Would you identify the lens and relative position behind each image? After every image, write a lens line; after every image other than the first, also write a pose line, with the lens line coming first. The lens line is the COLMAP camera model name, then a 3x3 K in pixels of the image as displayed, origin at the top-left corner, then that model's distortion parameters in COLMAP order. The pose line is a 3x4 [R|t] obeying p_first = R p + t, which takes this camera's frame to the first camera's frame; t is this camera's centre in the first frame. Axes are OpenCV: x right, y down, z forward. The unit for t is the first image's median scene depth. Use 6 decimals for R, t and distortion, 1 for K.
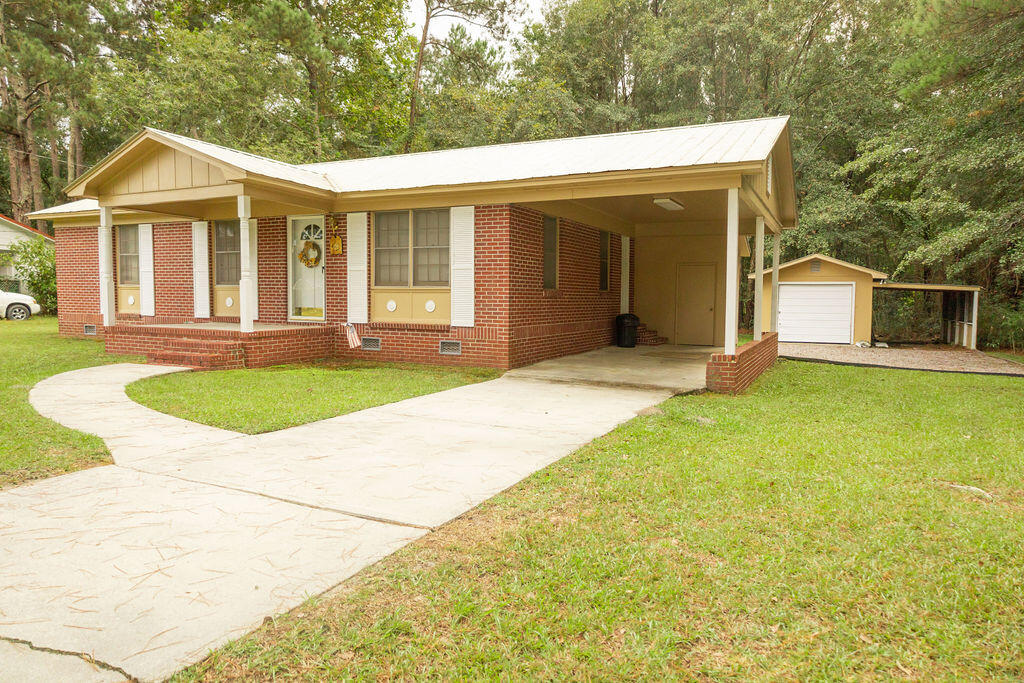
lens RADIAL K [[658.1, 0, 517.6], [0, 658.1, 342.5], [0, 0, 1]] dist [-0.007005, 0.006117]
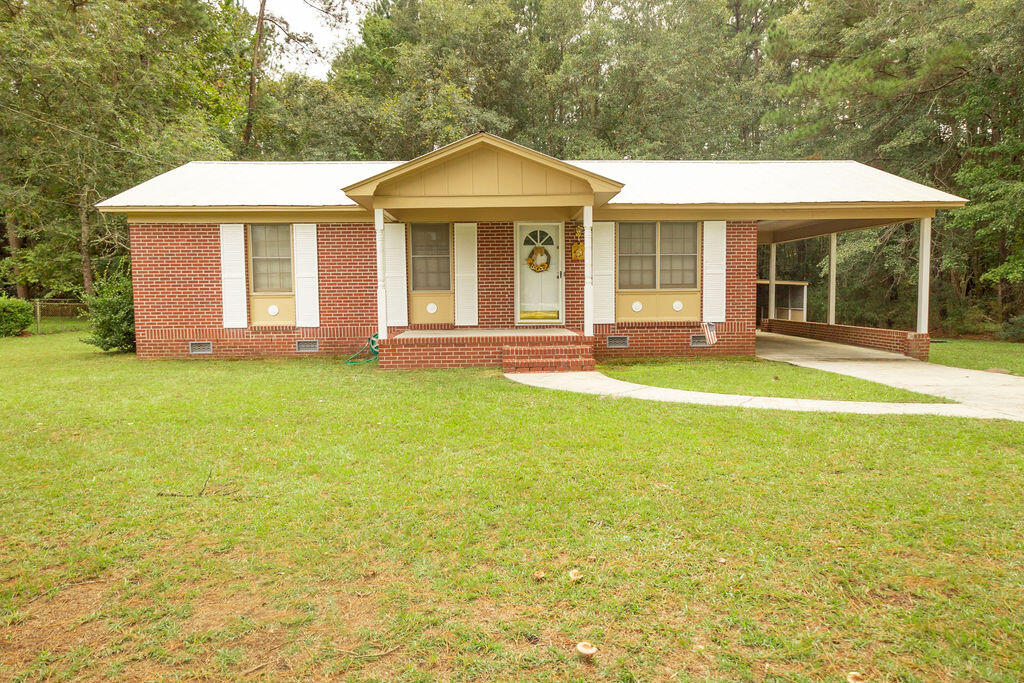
lens RADIAL K [[658.1, 0, 517.6], [0, 658.1, 342.5], [0, 0, 1]] dist [-0.007005, 0.006117]
pose [[0.885754, -0.056169, 0.460743, -0.823509], [0.052366, 0.998406, 0.021045, -0.027133], [-0.461191, 0.005486, 0.887284, 0.096936]]
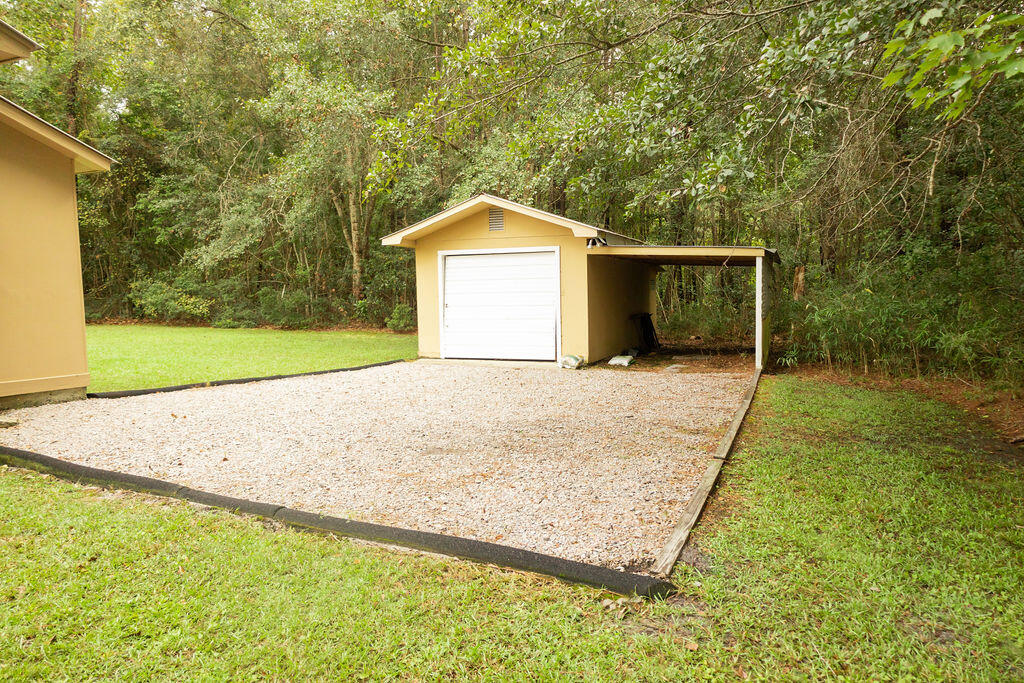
lens RADIAL K [[658.1, 0, 517.6], [0, 658.1, 342.5], [0, 0, 1]] dist [-0.007005, 0.006117]
pose [[0.999302, -0.026025, 0.026781, 0.840615], [0.025980, 0.999660, 0.002035, -0.027595], [-0.026825, -0.001338, 0.999639, 0.831507]]
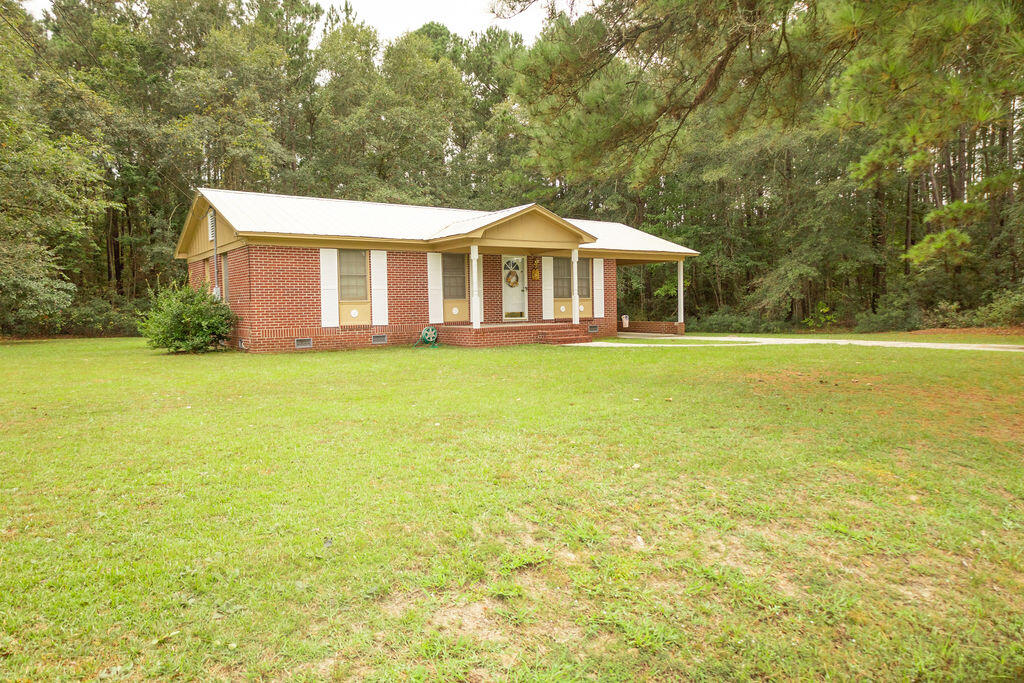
lens RADIAL K [[658.1, 0, 517.6], [0, 658.1, 342.5], [0, 0, 1]] dist [-0.007005, 0.006117]
pose [[0.471048, -0.071321, 0.879220, -1.731151], [0.081279, 0.995995, 0.037248, -0.038181], [-0.878355, 0.053917, 0.474958, 0.227643]]
